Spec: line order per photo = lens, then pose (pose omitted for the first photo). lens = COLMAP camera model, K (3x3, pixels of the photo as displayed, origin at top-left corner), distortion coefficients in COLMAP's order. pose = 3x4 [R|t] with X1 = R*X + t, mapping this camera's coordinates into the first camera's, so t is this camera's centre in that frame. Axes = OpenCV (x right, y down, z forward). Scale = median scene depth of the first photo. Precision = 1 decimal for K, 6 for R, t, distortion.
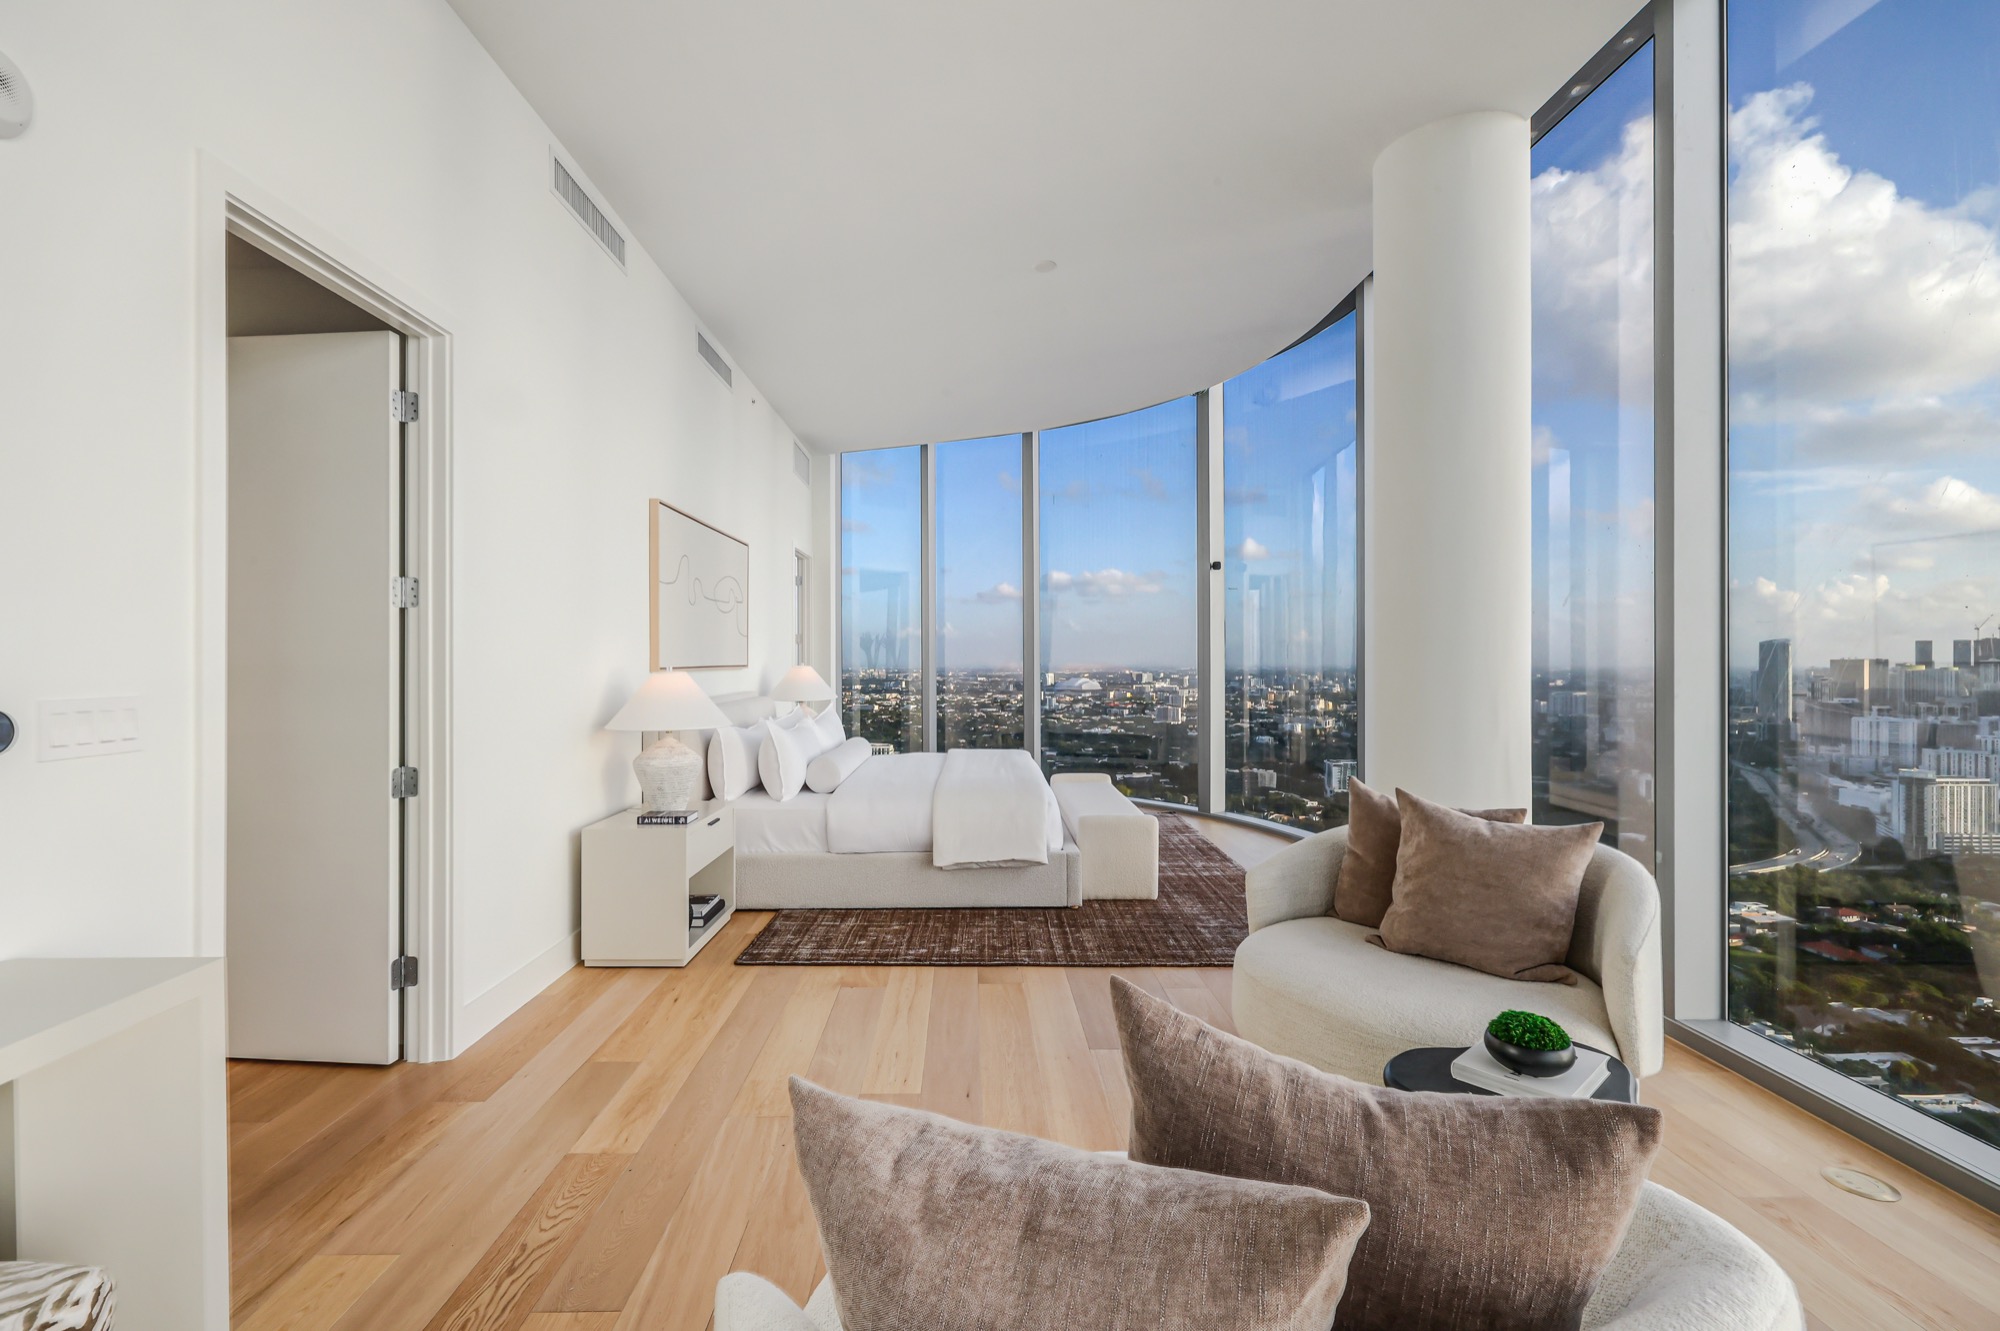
lens RADIAL K [[858.7, 0, 994.6], [0, 858.7, 658.7], [0, 0, 1]] dist [0.001884, 0.000216]
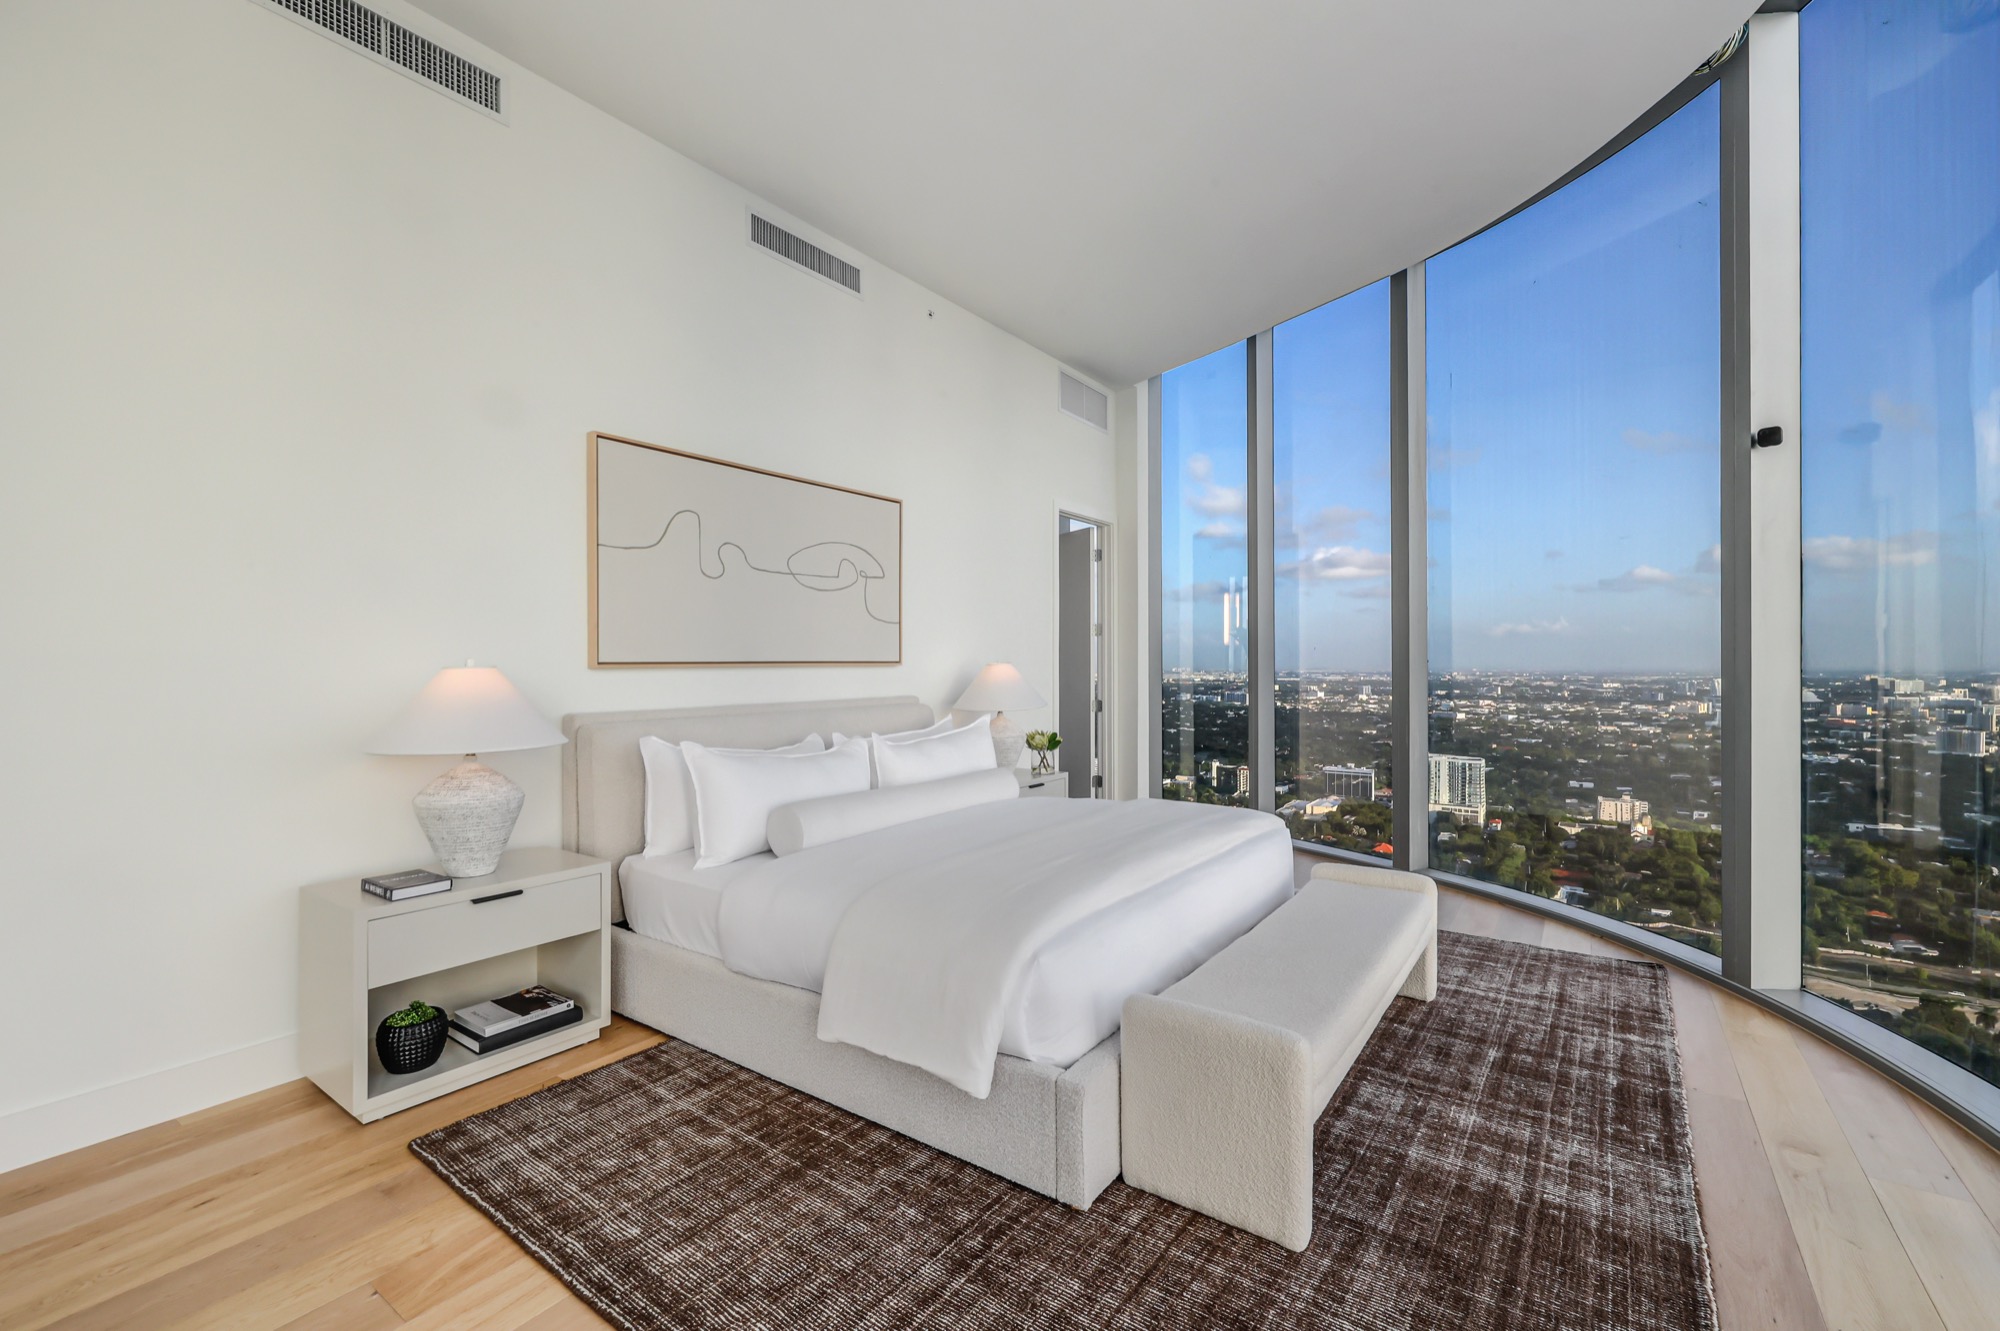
lens RADIAL K [[858.7, 0, 984.3], [0, 858.7, 664.2], [0, 0, 1]] dist [0.001884, 0.000216]
pose [[0.798787, -0.000911, -0.601613, 0.319143], [0.003097, 0.999992, 0.002597, 0.012466], [0.601606, -0.003937, 0.798784, 0.624117]]
